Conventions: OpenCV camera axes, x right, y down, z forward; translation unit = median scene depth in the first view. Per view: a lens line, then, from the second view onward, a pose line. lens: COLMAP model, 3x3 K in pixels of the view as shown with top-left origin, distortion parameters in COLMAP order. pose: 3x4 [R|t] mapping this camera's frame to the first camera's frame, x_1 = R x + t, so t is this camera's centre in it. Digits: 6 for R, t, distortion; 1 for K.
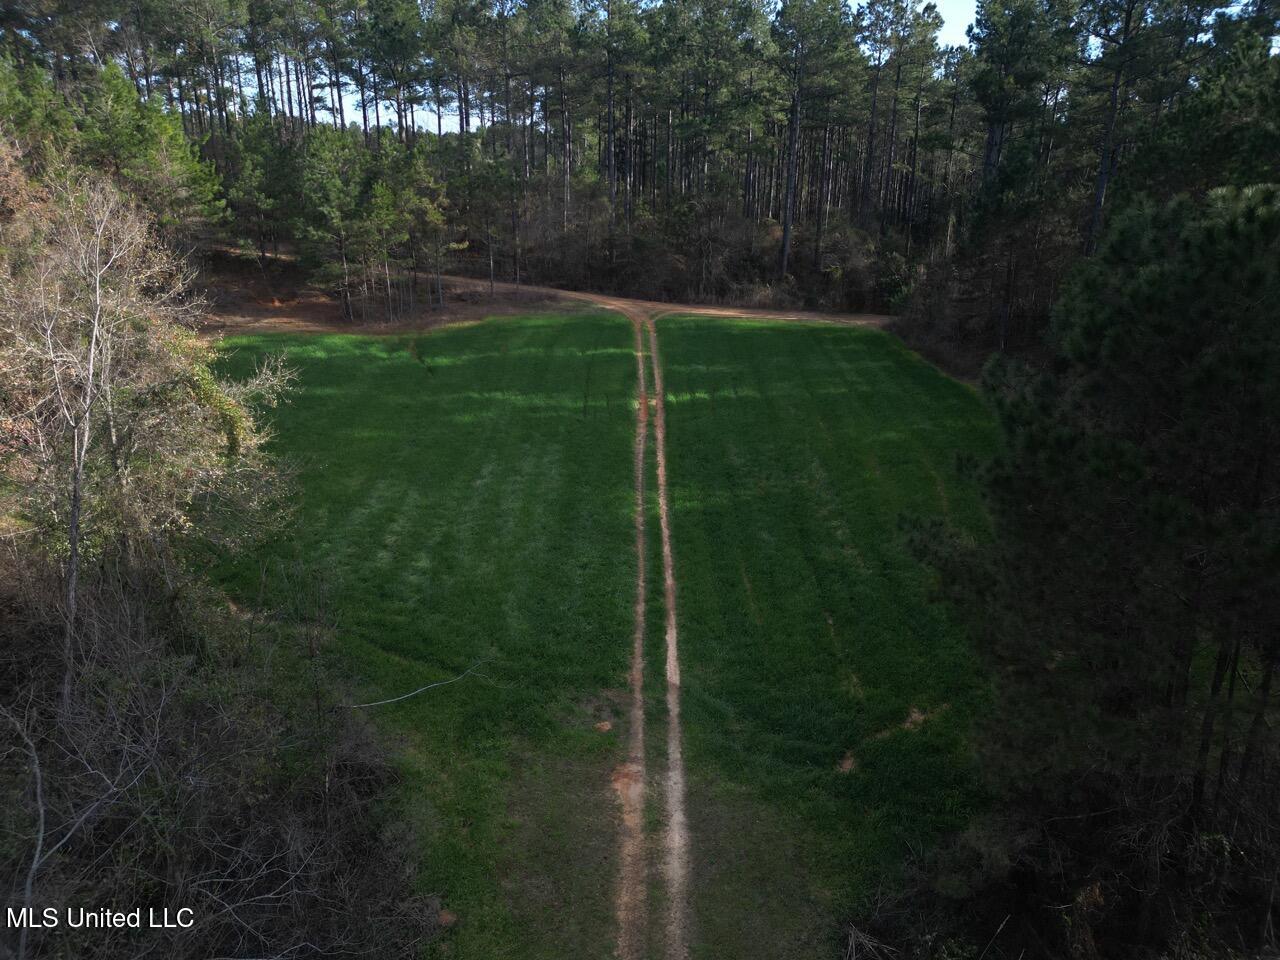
lens RADIAL K [[888.7, 0, 639.0], [0, 888.7, 479.7], [0, 0, 1]] dist [0.074628, -0.072863]
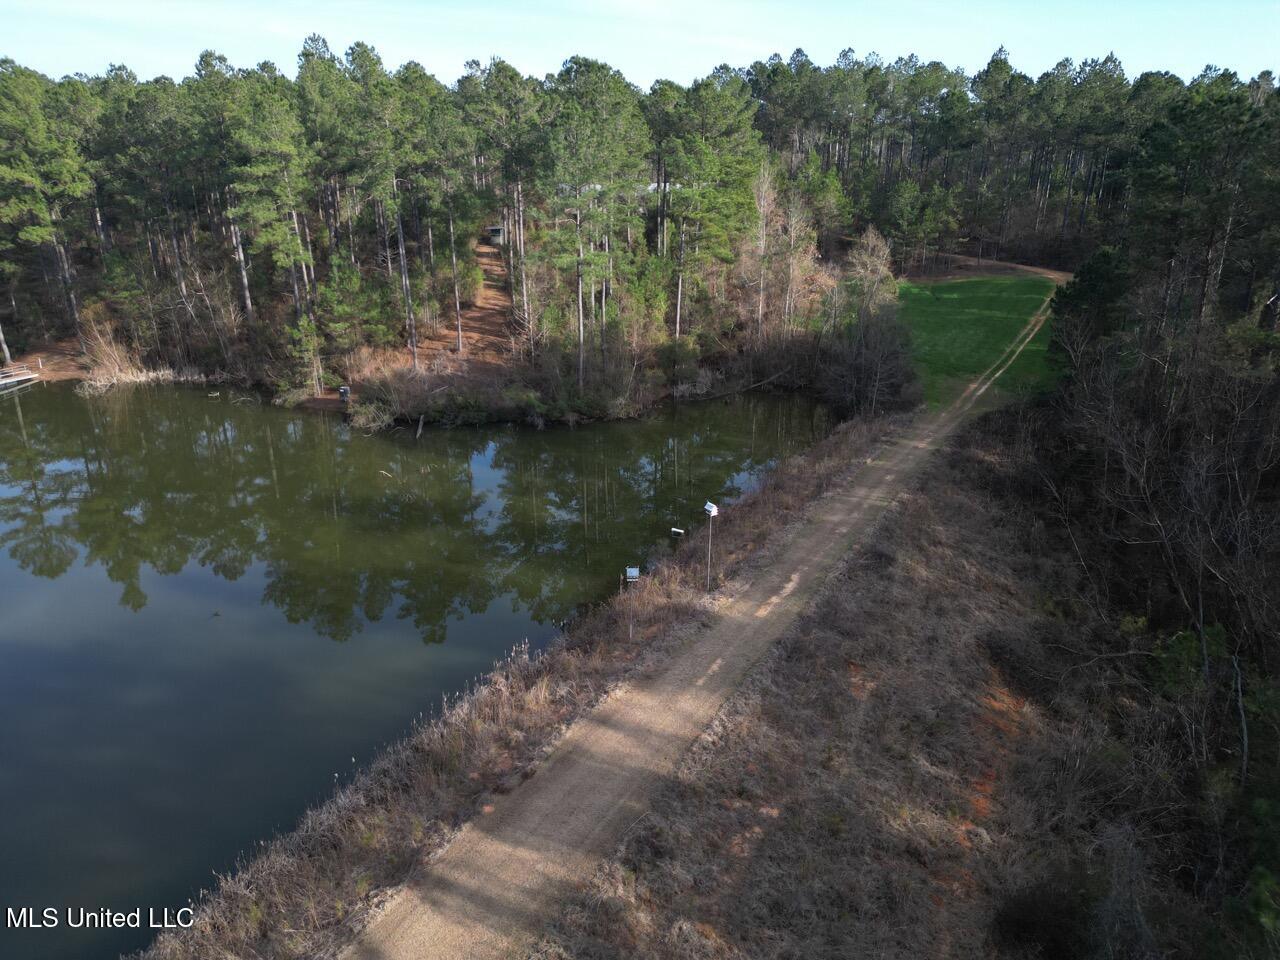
lens RADIAL K [[888.7, 0, 639.0], [0, 888.7, 479.7], [0, 0, 1]] dist [0.074628, -0.072863]
pose [[0.853799, 0.167590, -0.492891, 0.254313], [-0.157193, 0.985568, 0.062814, 0.248505], [0.496305, 0.023849, 0.867821, -1.064643]]
